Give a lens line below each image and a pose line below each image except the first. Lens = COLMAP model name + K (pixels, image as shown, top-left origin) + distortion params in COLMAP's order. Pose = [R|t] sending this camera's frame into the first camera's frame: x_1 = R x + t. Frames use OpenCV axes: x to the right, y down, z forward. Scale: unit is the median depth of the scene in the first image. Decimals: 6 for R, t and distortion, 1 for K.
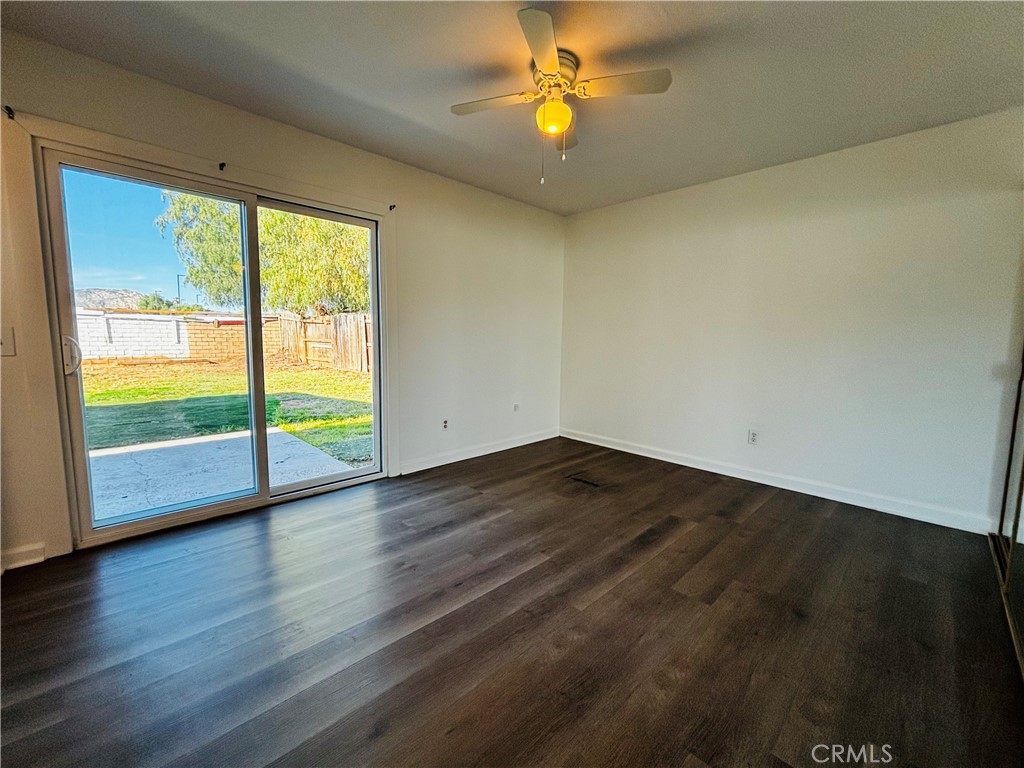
lens RADIAL K [[416.1, 0, 508.6], [0, 416.1, 376.4], [0, 0, 1]] dist [-0.001754, 0.001398]
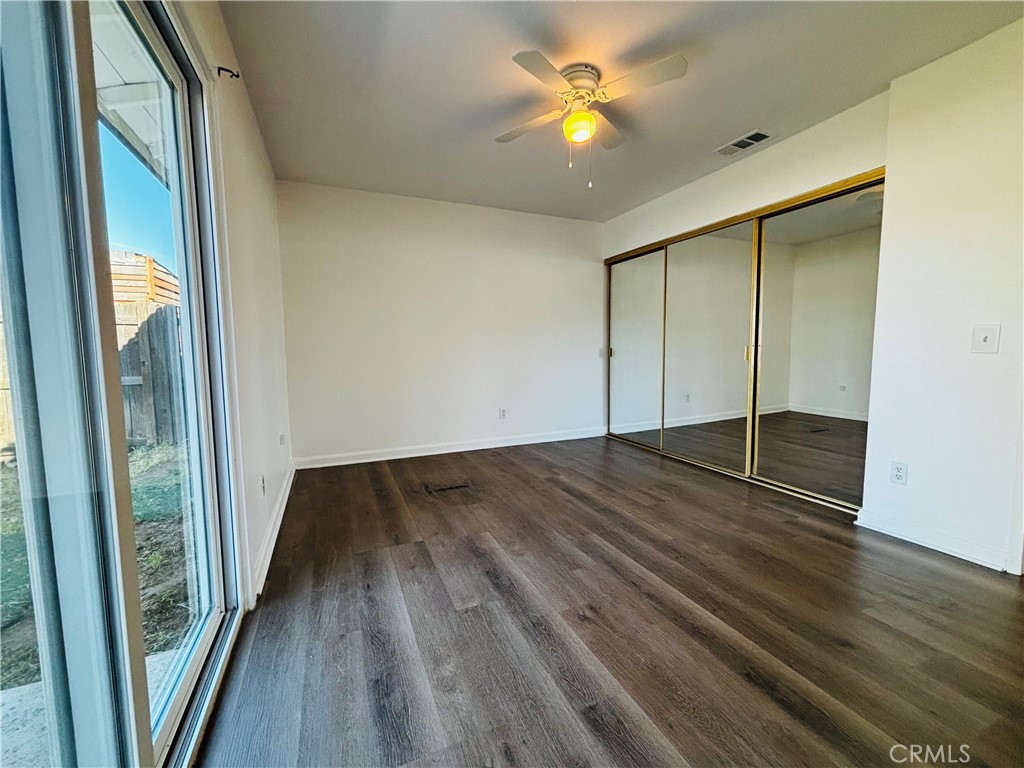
lens RADIAL K [[416.1, 0, 510.8], [0, 416.1, 379.5], [0, 0, 1]] dist [-0.001754, 0.001398]
pose [[0.360471, -0.096473, 0.927768, -0.777400], [0.105073, 0.992506, 0.062381, -0.047647], [-0.926834, 0.074997, 0.367906, 0.626284]]
